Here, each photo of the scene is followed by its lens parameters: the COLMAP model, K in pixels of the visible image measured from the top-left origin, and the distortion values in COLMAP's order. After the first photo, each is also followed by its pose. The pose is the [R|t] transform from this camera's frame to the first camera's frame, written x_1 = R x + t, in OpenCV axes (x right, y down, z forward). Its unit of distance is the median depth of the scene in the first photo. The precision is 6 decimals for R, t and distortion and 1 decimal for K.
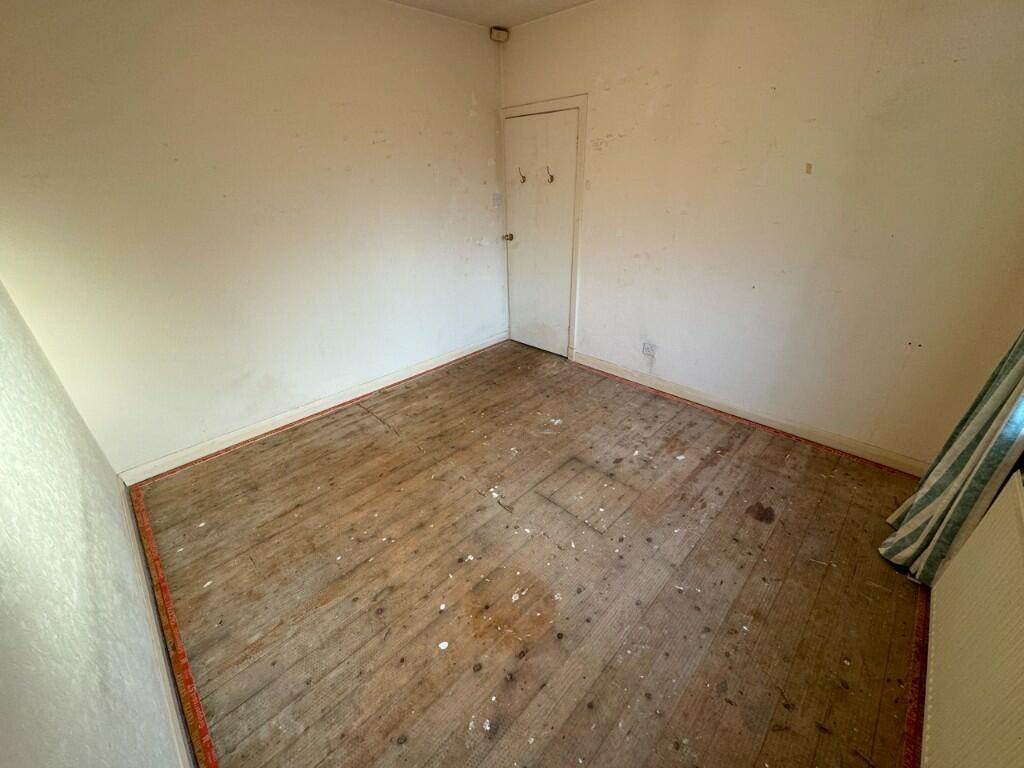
lens RADIAL K [[408.4, 0, 513.2], [0, 408.4, 382.7], [0, 0, 1]] dist [-0.000782, -0.000267]
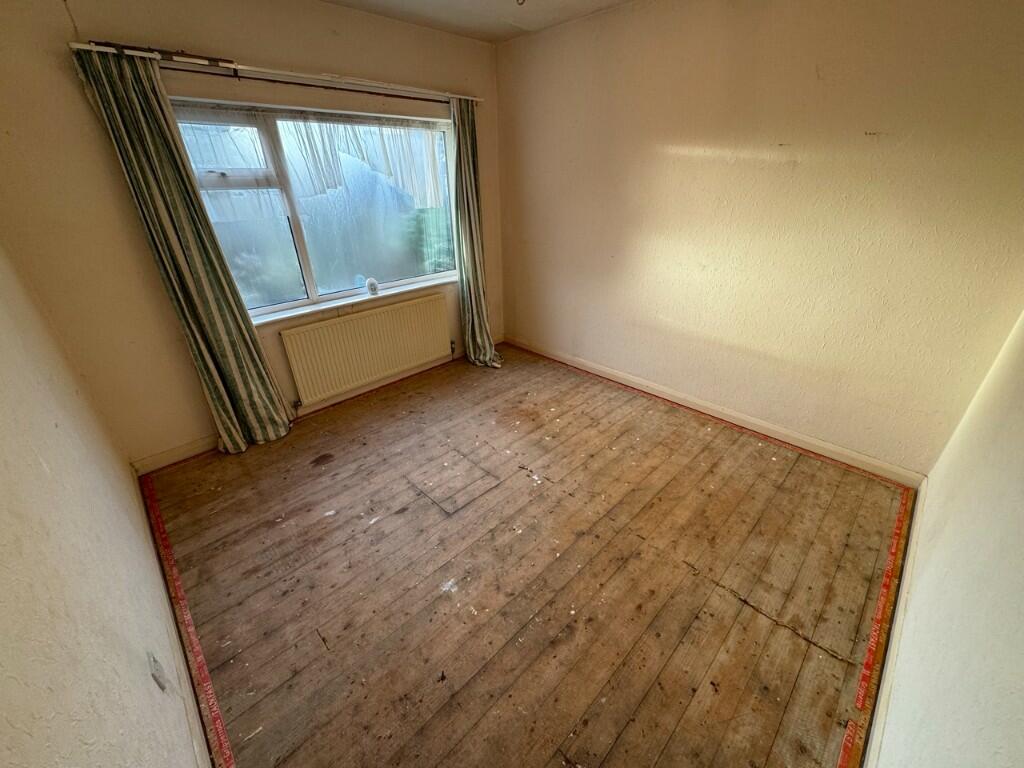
lens RADIAL K [[408.4, 0, 514.0], [0, 408.4, 385.8], [0, 0, 1]] dist [-0.000782, -0.000267]
pose [[-0.999063, 0.030898, 0.030310, -0.025886], [0.042665, 0.585123, 0.809821, -0.719113], [0.007287, 0.810356, -0.585893, 1.374378]]
